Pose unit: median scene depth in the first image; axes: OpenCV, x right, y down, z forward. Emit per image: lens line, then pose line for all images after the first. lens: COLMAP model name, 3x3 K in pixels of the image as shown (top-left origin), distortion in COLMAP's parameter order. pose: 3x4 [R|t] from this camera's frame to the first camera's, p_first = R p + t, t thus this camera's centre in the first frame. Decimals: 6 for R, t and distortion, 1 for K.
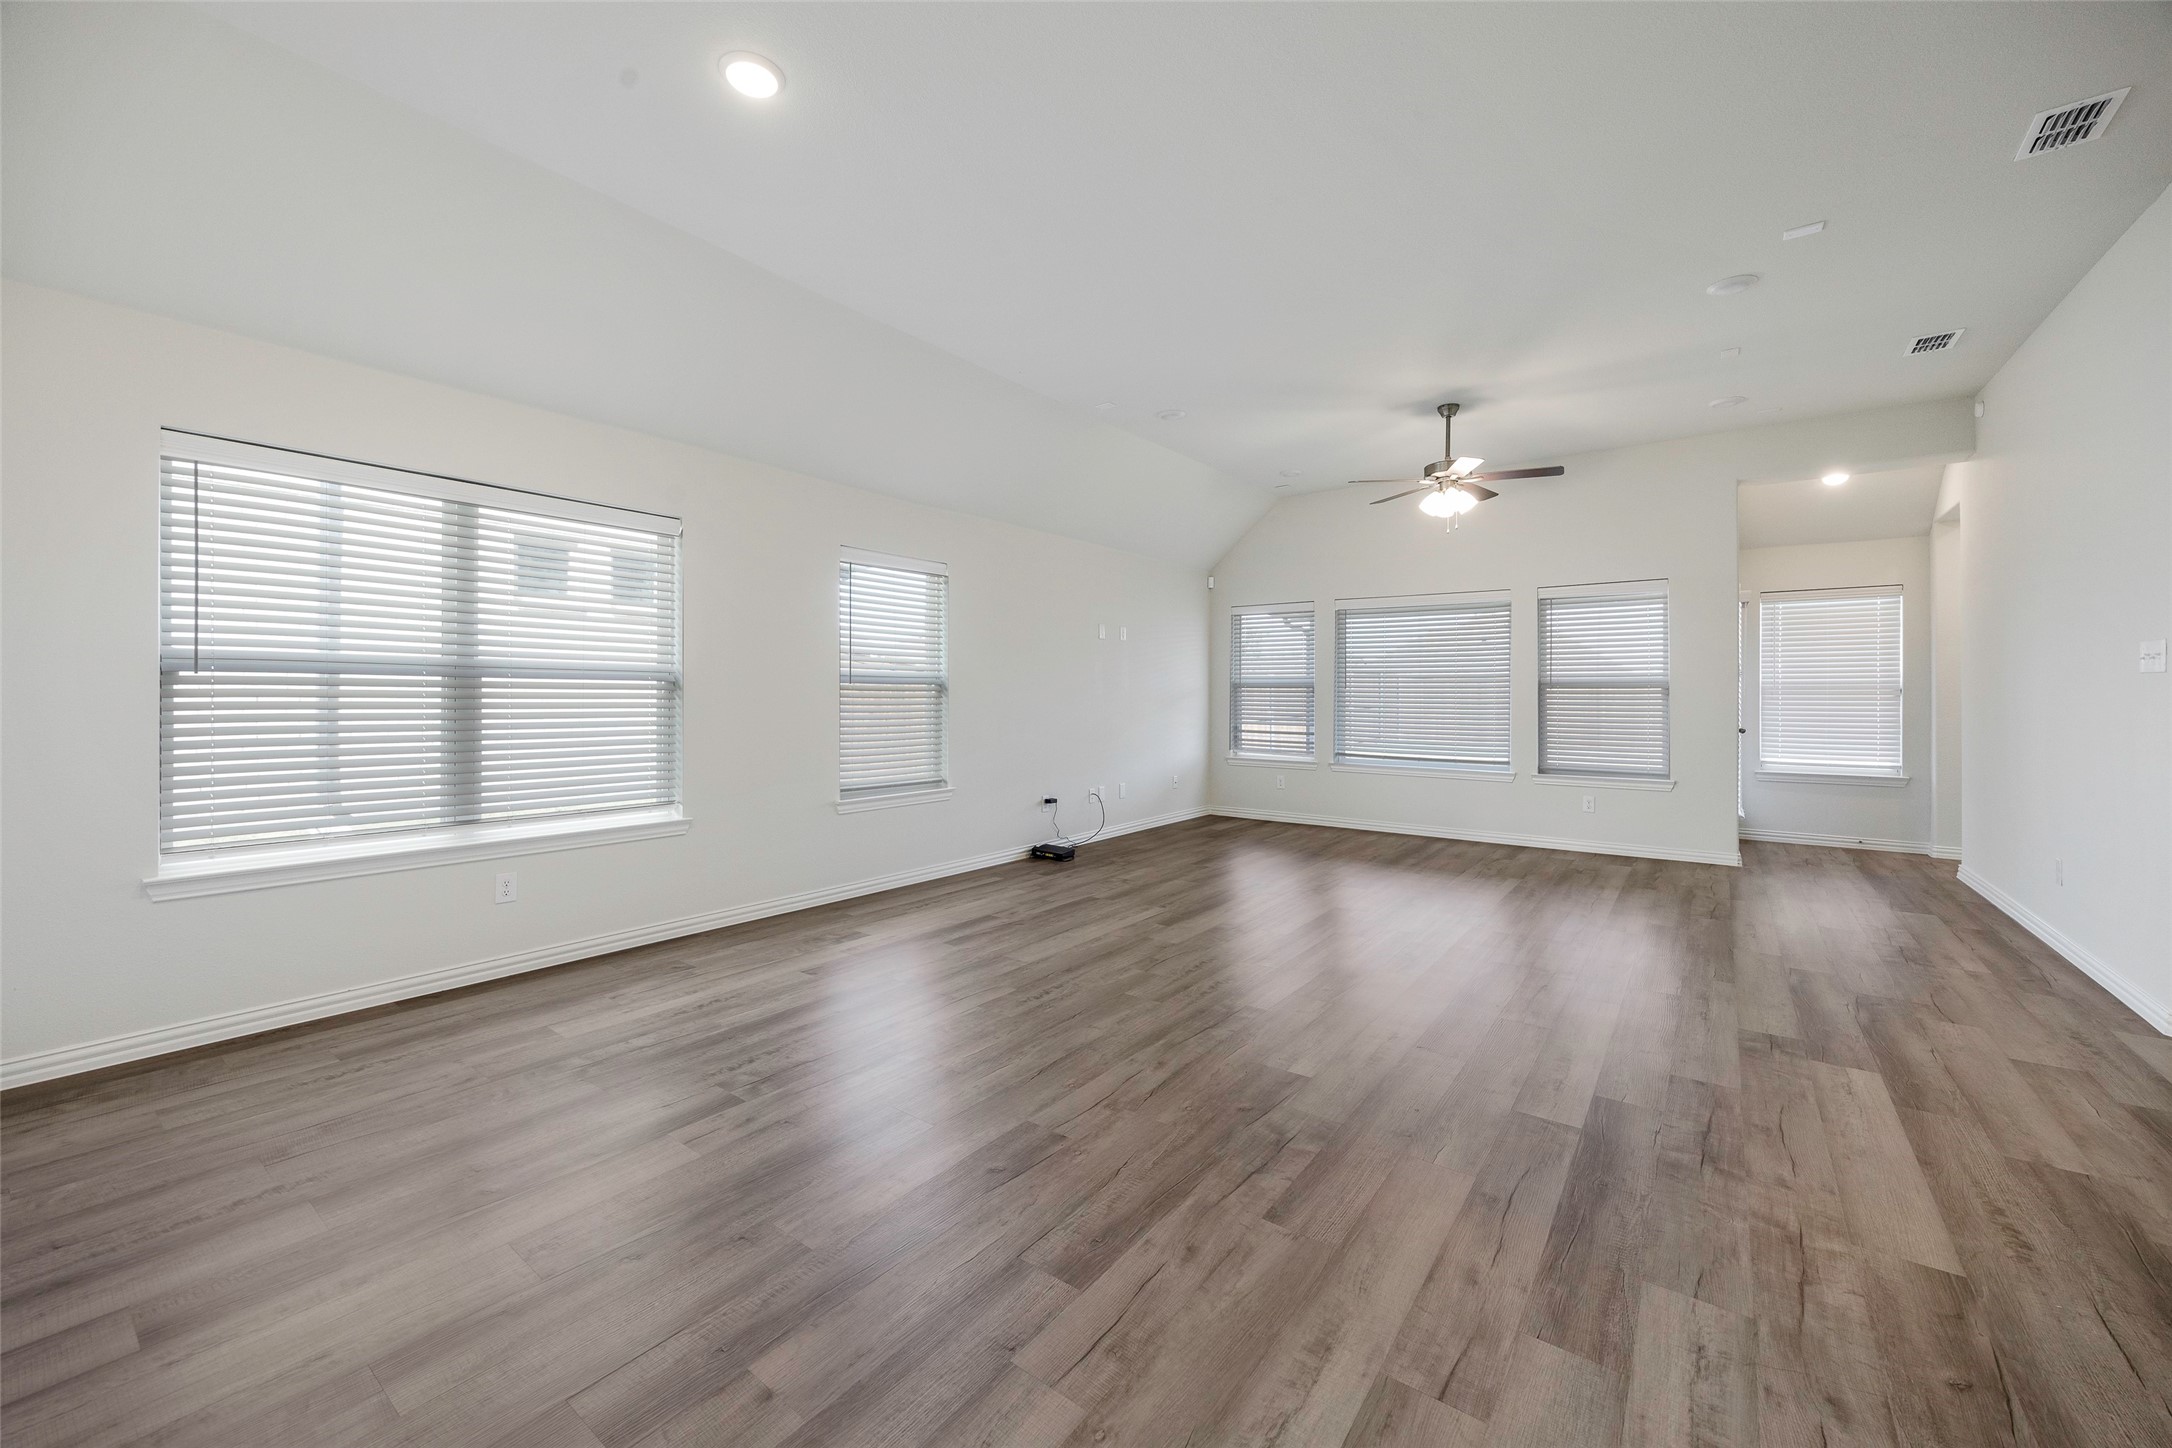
lens RADIAL K [[831.8, 0, 1067.5], [0, 831.8, 693.3], [0, 0, 1]] dist [-0.001234, 0.000256]
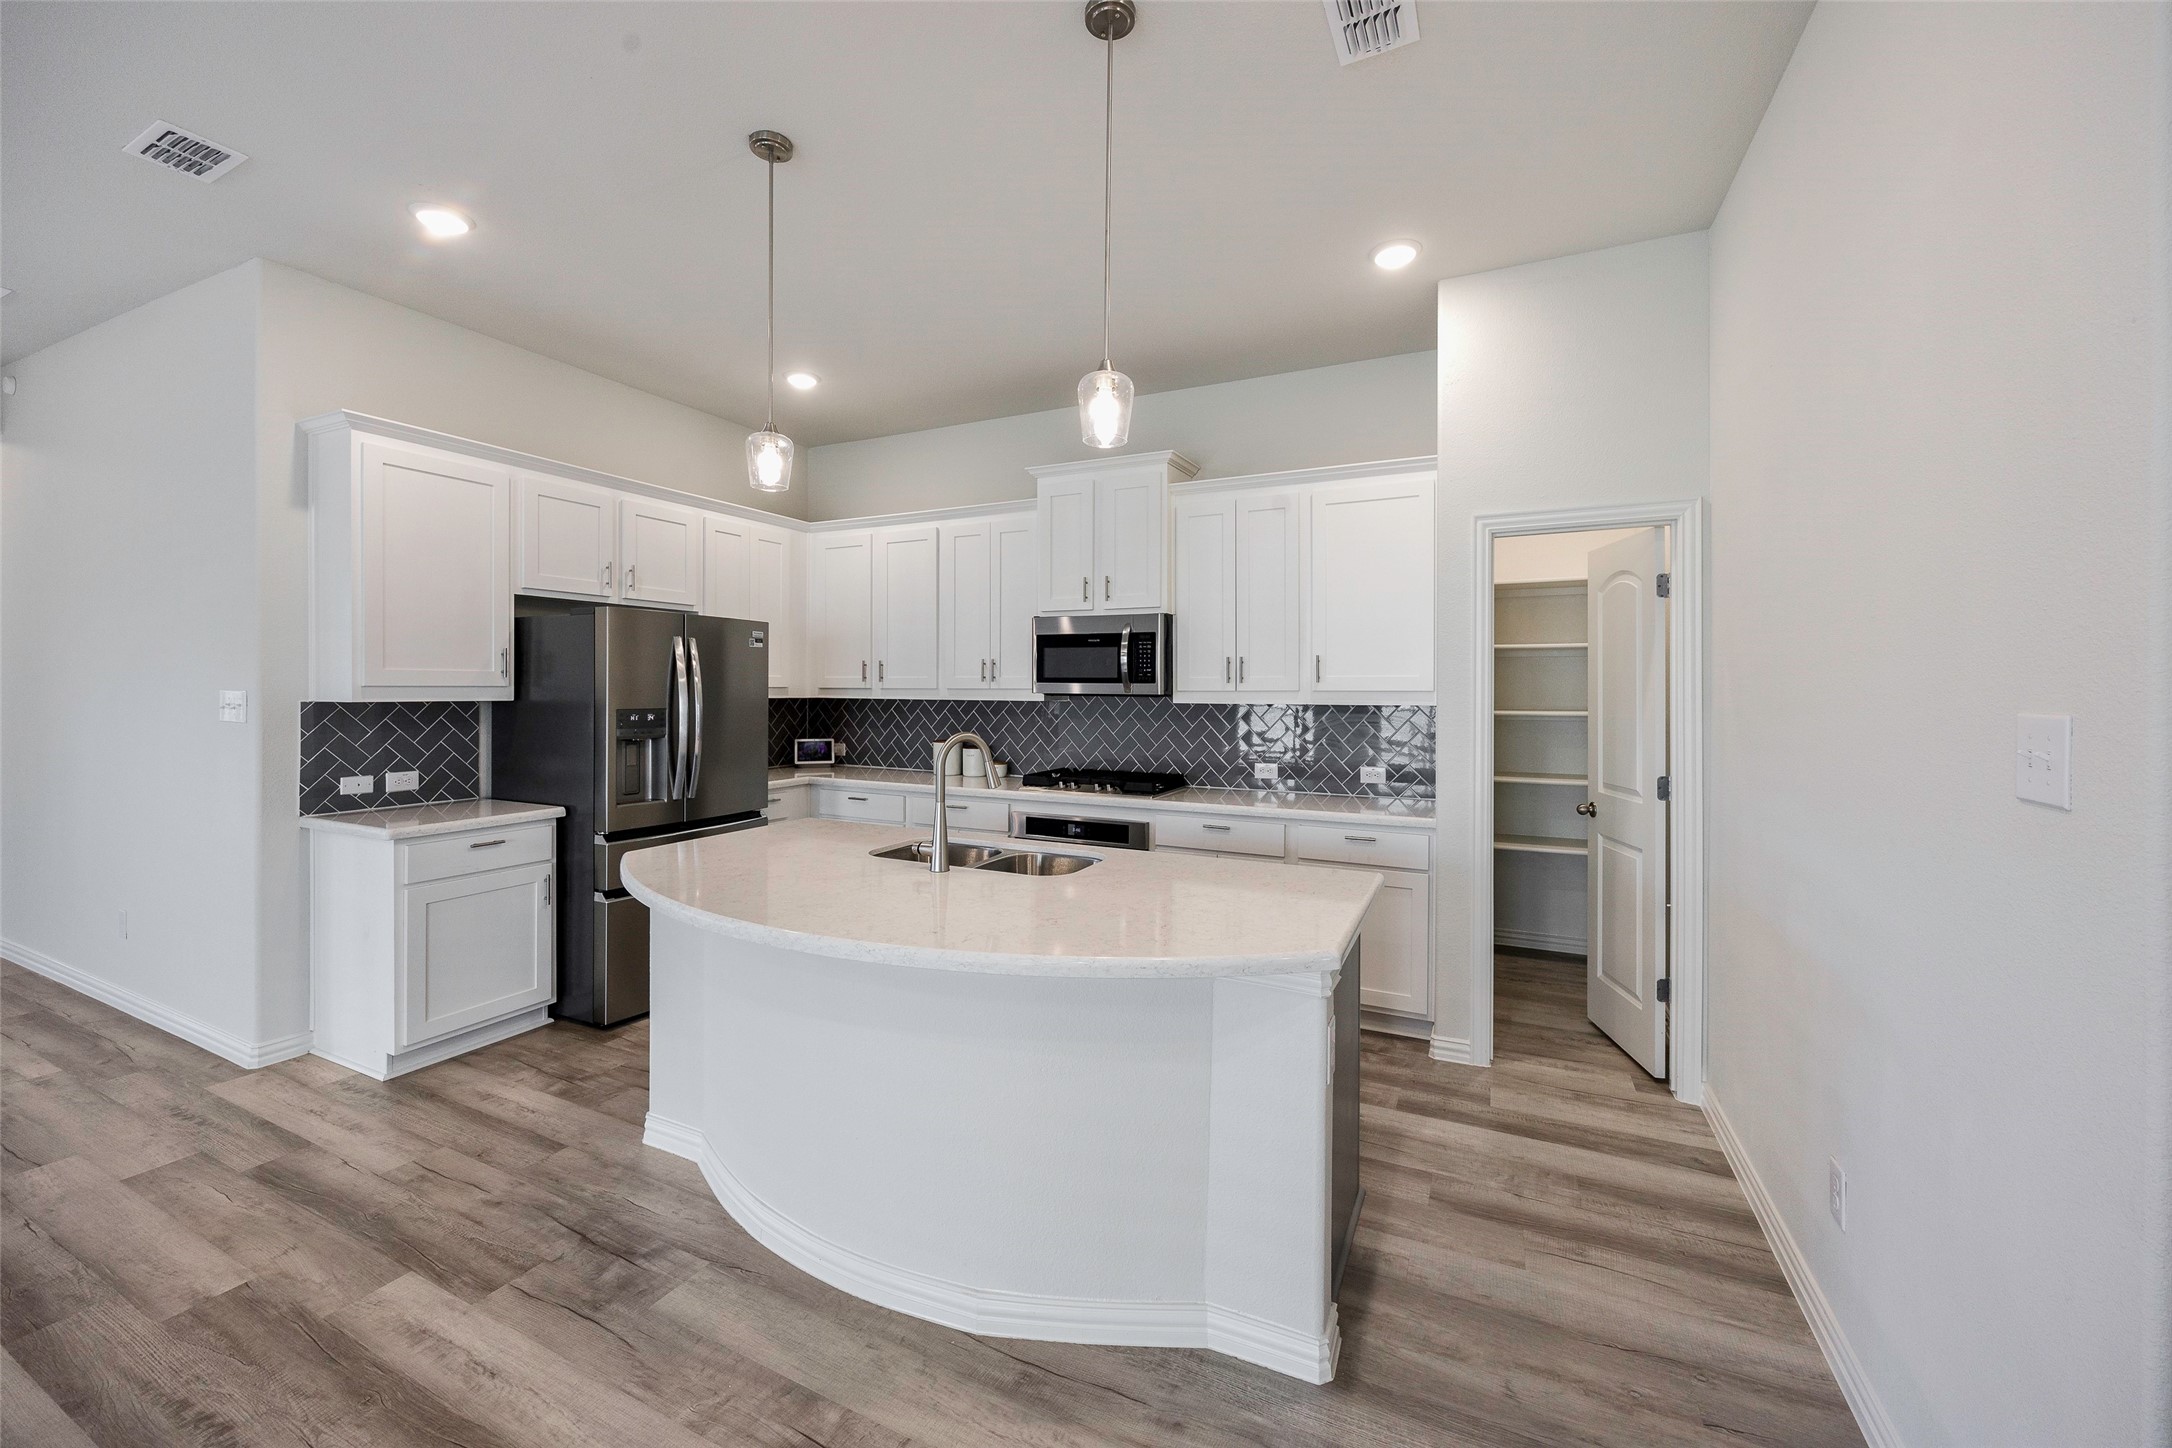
lens RADIAL K [[846.5, 0, 1105.4], [0, 846.5, 690.4], [0, 0, 1]] dist [-0.007344, 0.000577]
pose [[-0.216870, -0.007871, 0.976169, 0.053390], [-0.010173, 0.999931, 0.005803, -0.093681], [-0.976147, -0.008672, -0.216935, 0.187221]]
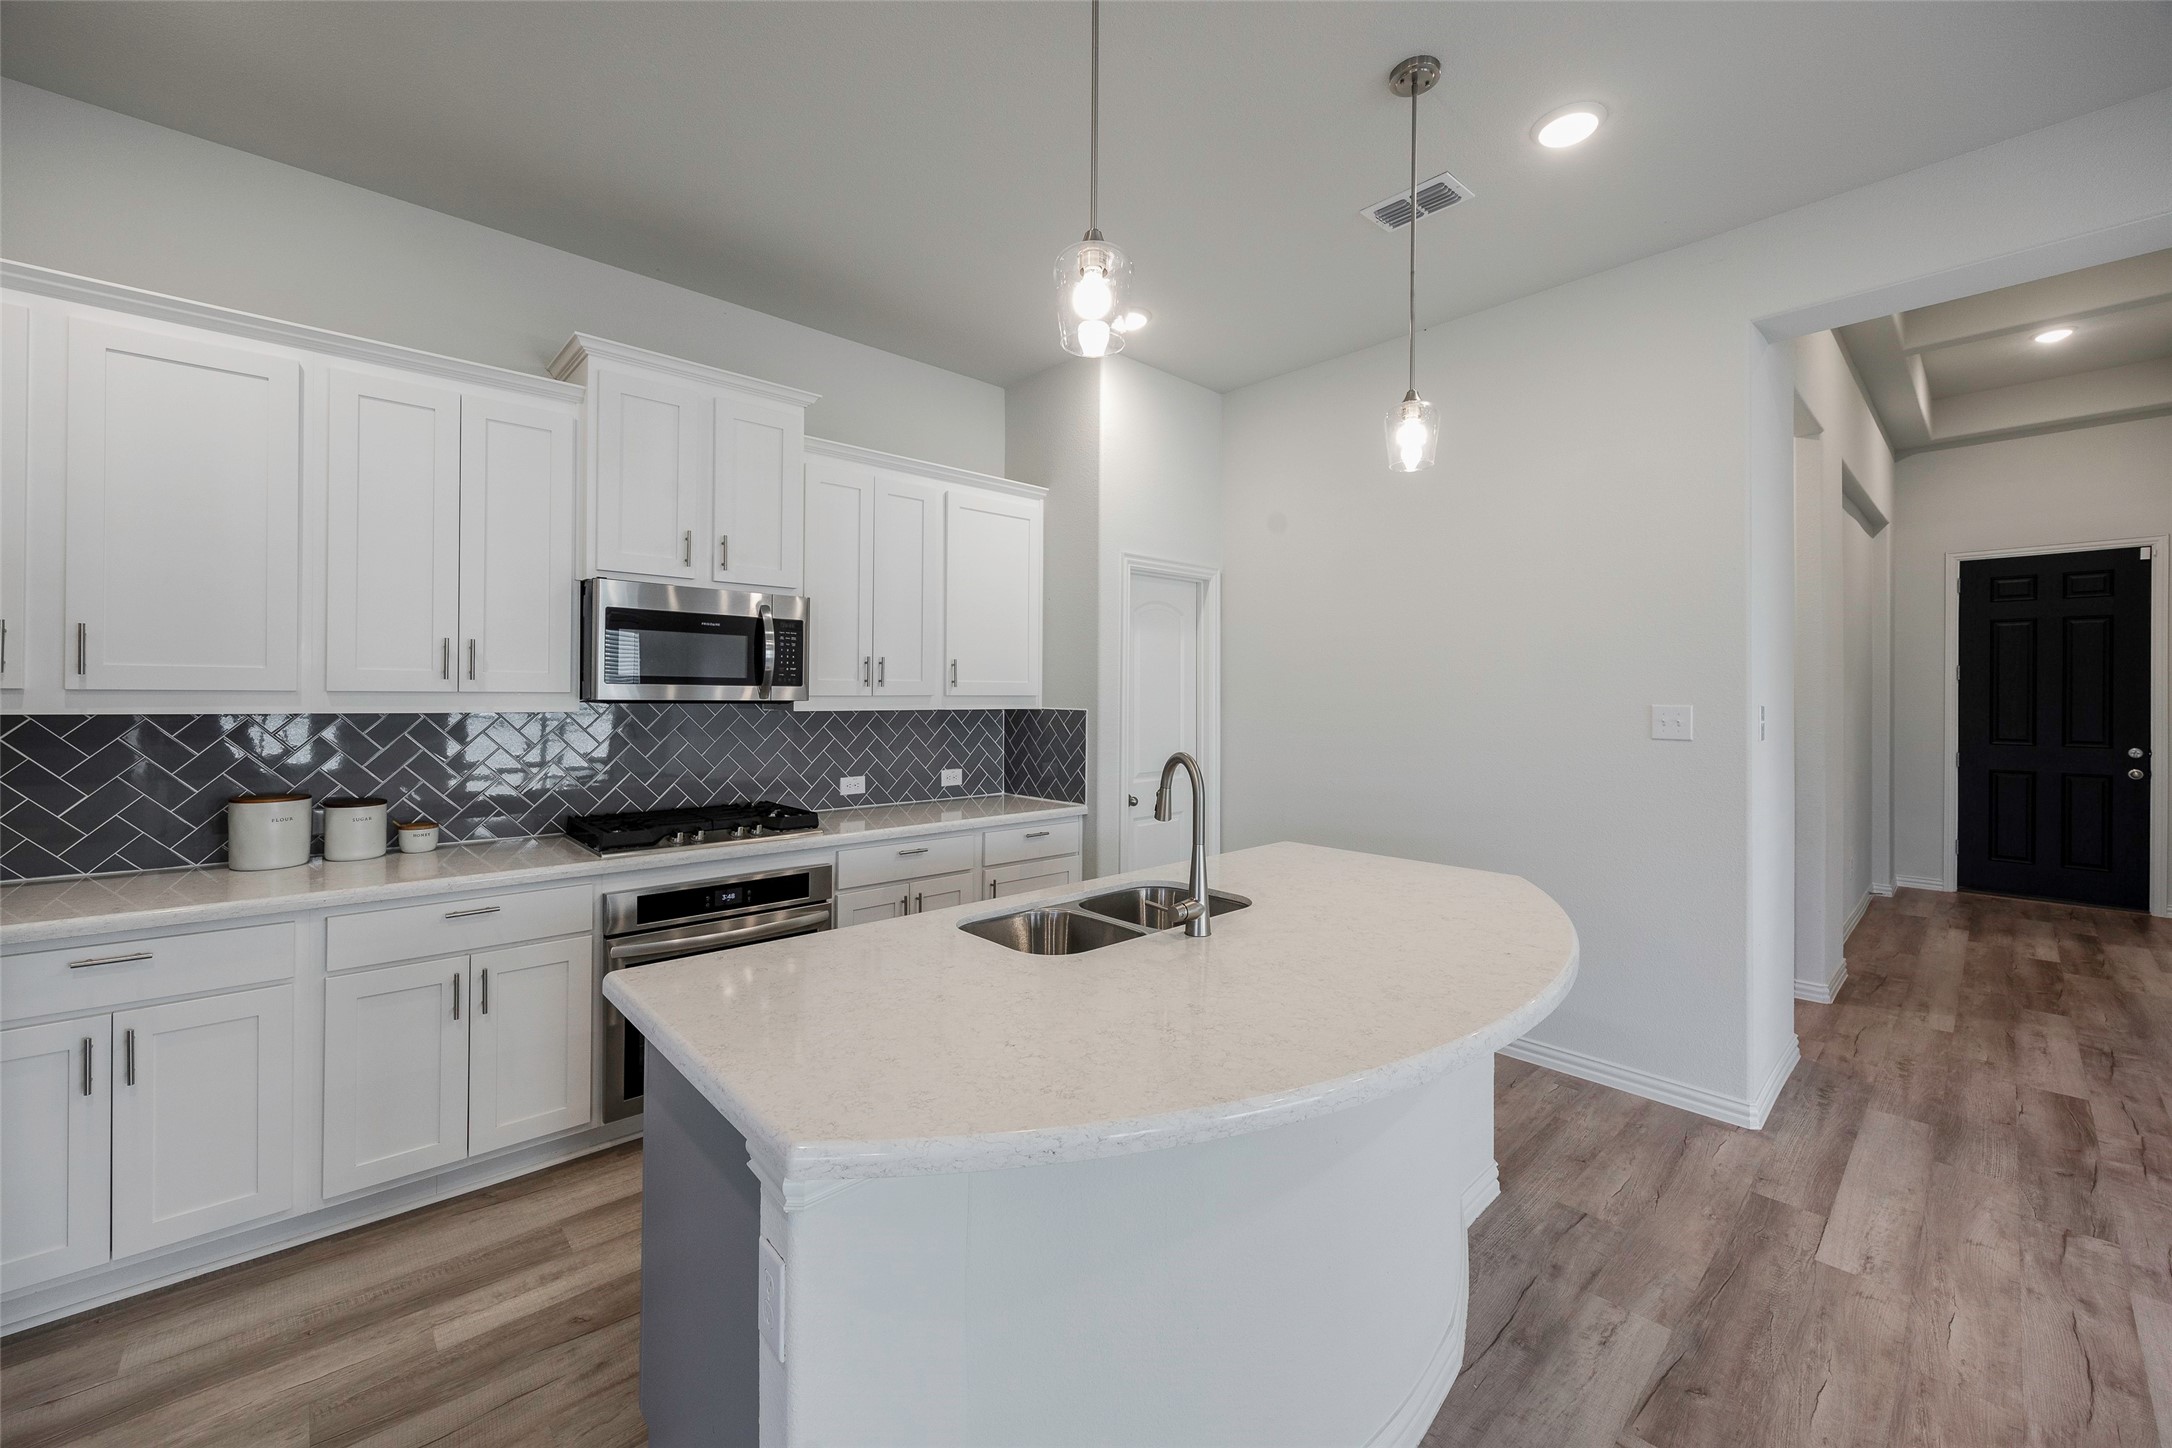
lens RADIAL K [[831.8, 0, 1048.5], [0, 831.8, 690.9], [0, 0, 1]] dist [-0.001234, 0.000256]
pose [[-0.983213, -0.007346, 0.182313, 0.947240], [-0.009616, 0.999887, -0.011571, -0.081807], [-0.182207, -0.013130, -0.983173, 0.843700]]
